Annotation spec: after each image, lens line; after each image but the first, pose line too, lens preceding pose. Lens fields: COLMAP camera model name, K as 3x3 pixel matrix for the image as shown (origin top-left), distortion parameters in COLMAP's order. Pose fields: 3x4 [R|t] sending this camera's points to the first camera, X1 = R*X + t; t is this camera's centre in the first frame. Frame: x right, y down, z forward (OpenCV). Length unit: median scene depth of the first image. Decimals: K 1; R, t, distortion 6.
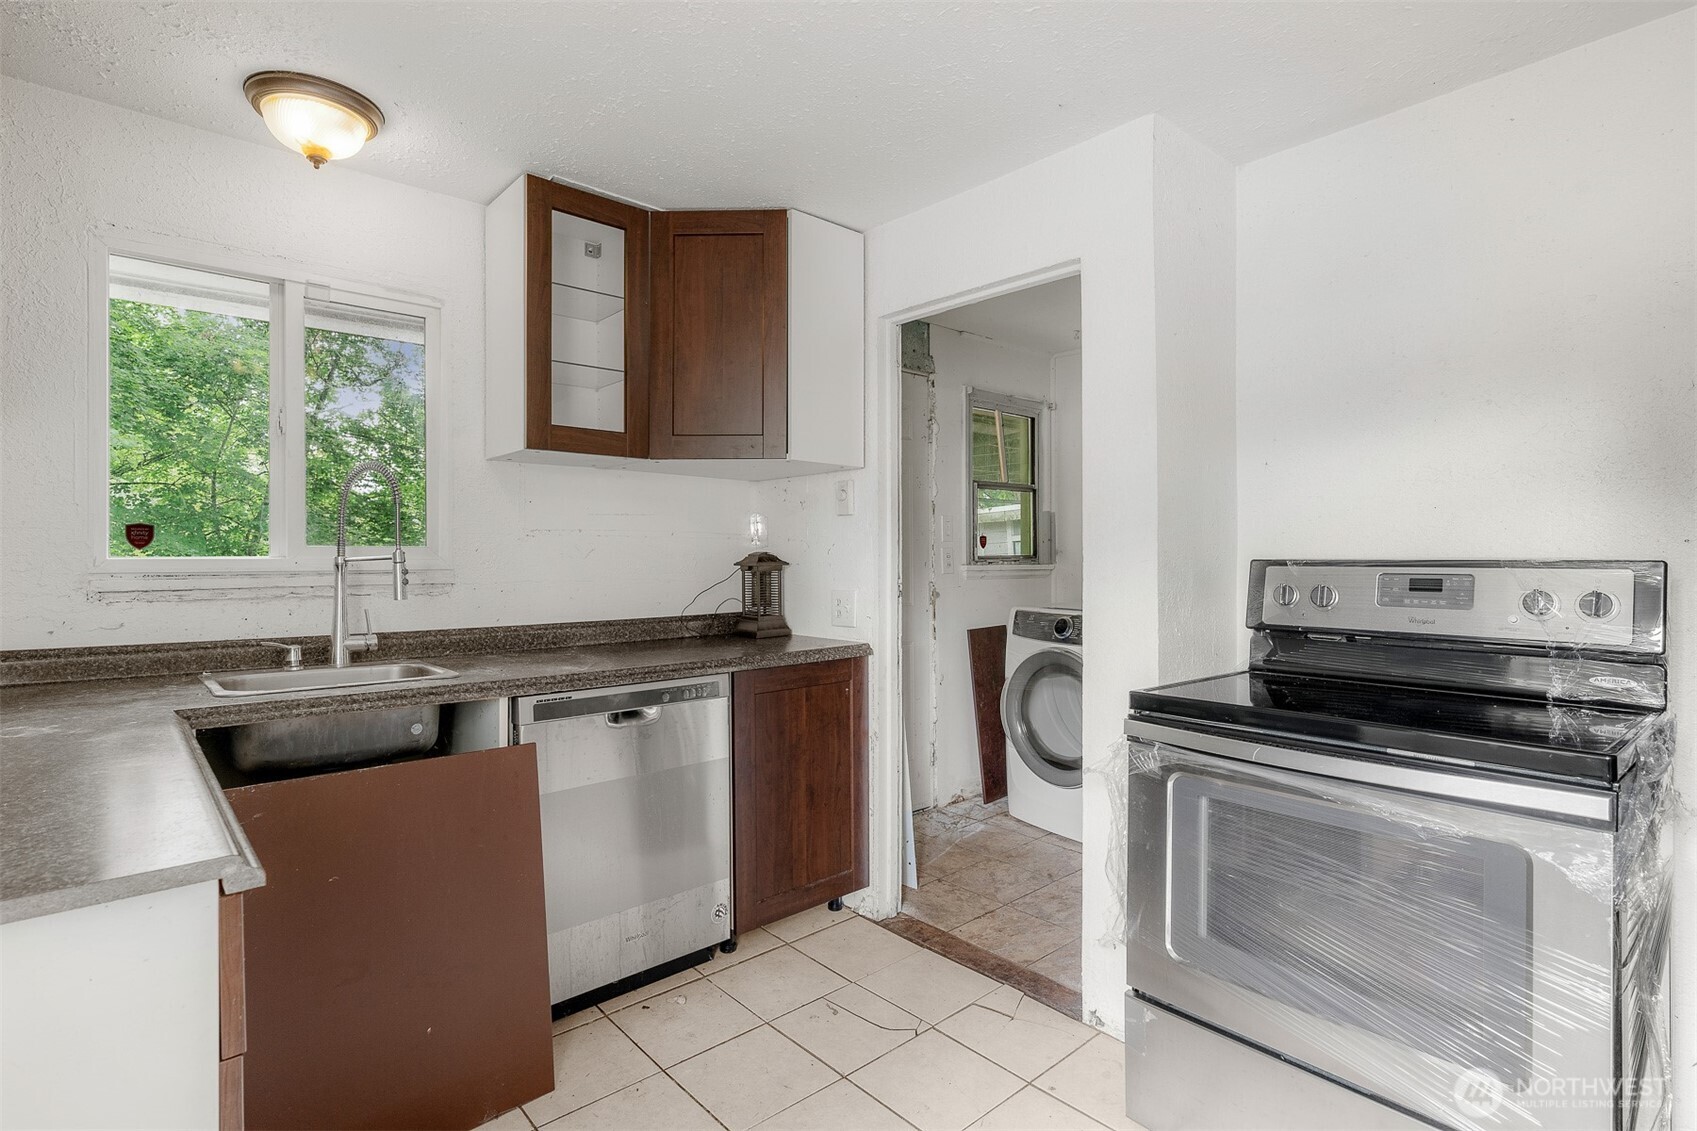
lens RADIAL K [[810.6, 0, 857.8], [0, 810.6, 560.7], [0, 0, 1]] dist [-0.004811, 0.001029]
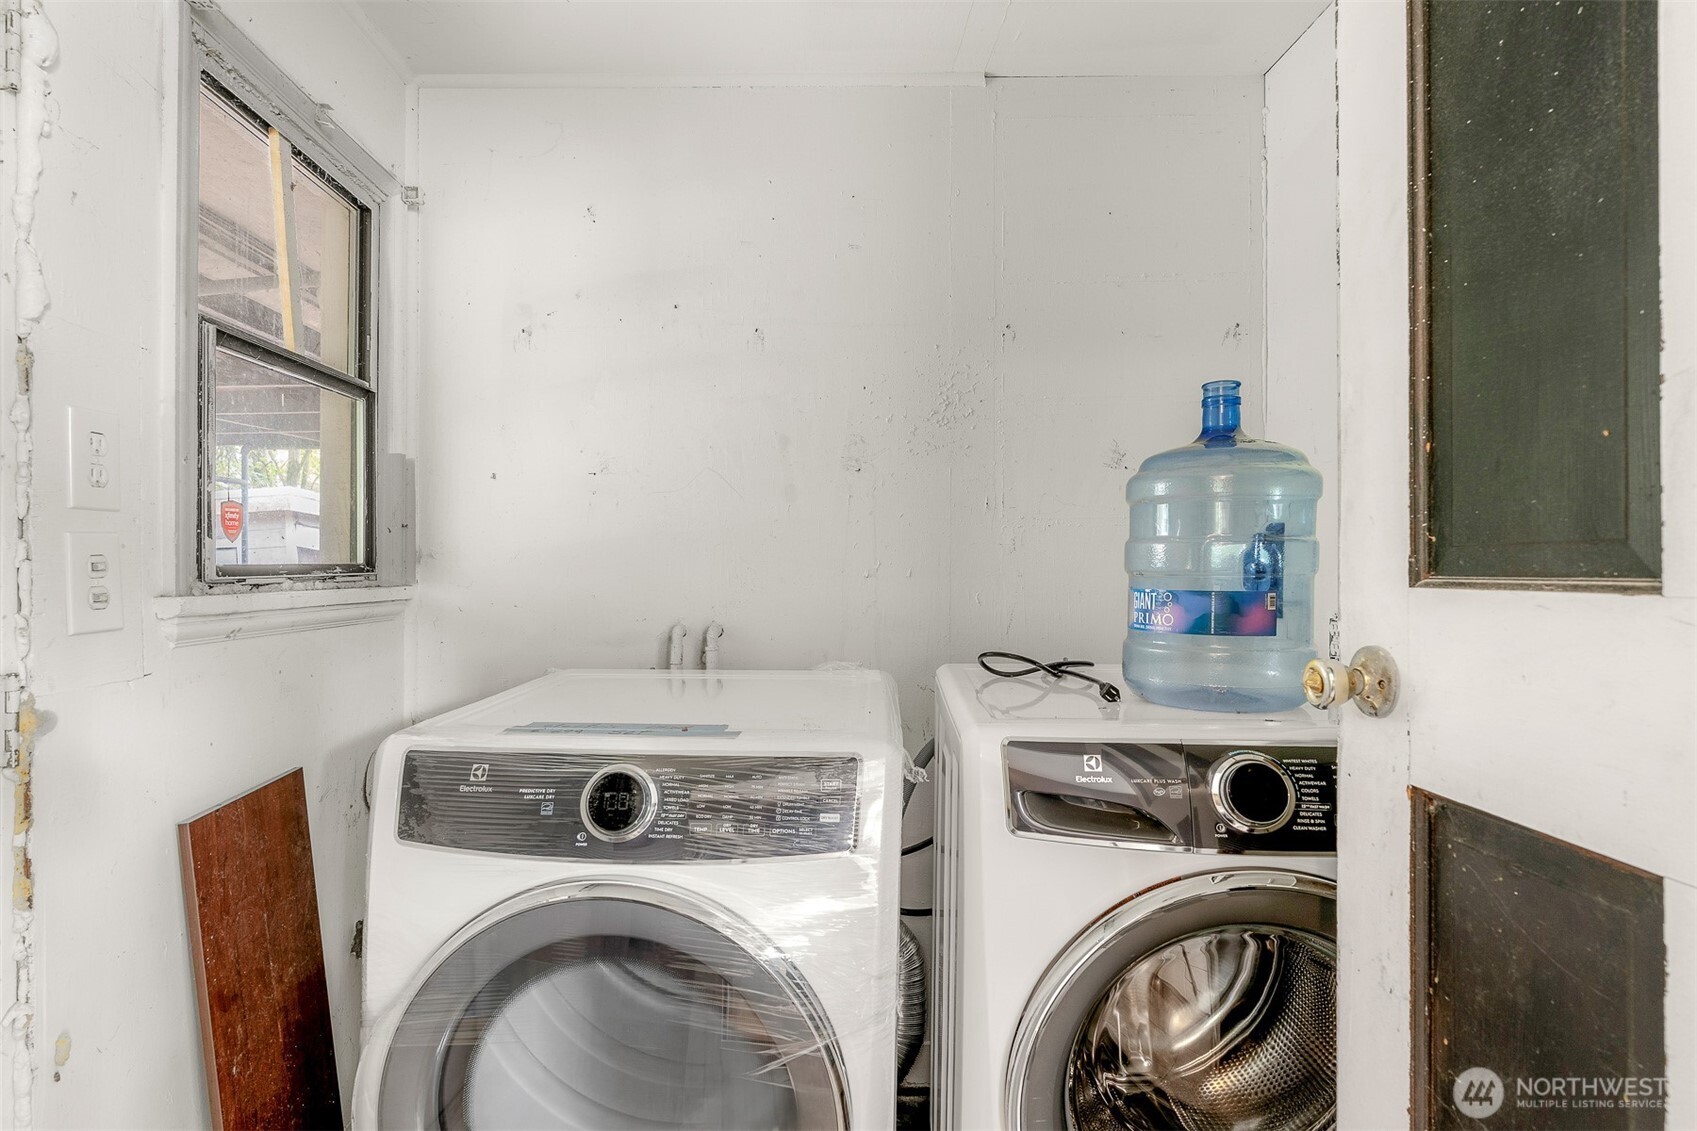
lens RADIAL K [[810.6, 0, 840.3], [0, 810.6, 572.2], [0, 0, 1]] dist [-0.004811, 0.001029]
pose [[0.603600, 0.005894, 0.797266, 0.047493], [-0.006232, 0.999977, -0.002675, -0.003175], [-0.797263, -0.003354, 0.603623, 0.592469]]
